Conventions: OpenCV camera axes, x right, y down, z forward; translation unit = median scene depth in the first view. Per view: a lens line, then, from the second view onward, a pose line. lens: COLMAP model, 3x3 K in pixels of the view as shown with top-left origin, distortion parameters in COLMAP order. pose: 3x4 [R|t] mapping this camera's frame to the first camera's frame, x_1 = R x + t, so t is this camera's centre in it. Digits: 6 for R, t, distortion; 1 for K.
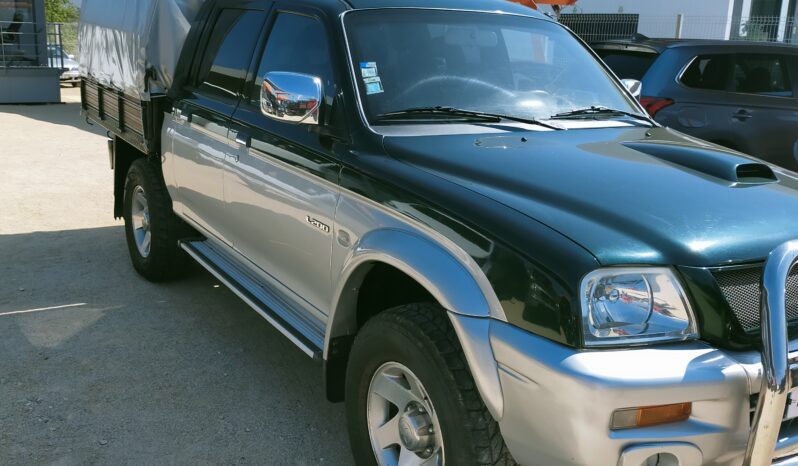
lens RADIAL K [[838.2, 0, 399.0], [0, 838.2, 233.0], [0, 0, 1]] dist [-0.000473, -0.039138]
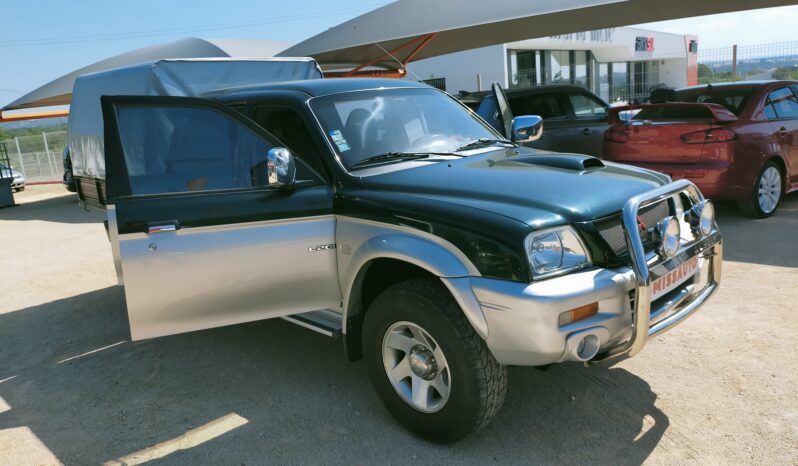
lens RADIAL K [[639.8, 0, 399.0], [0, 639.8, 233.0], [0, 0, 1]] dist [-0.007110, -0.004927]
pose [[0.966327, -0.168685, 0.194314, -0.228258], [0.175856, 0.984210, -0.020138, 0.021474], [-0.187849, 0.053631, 0.980733, -0.156005]]
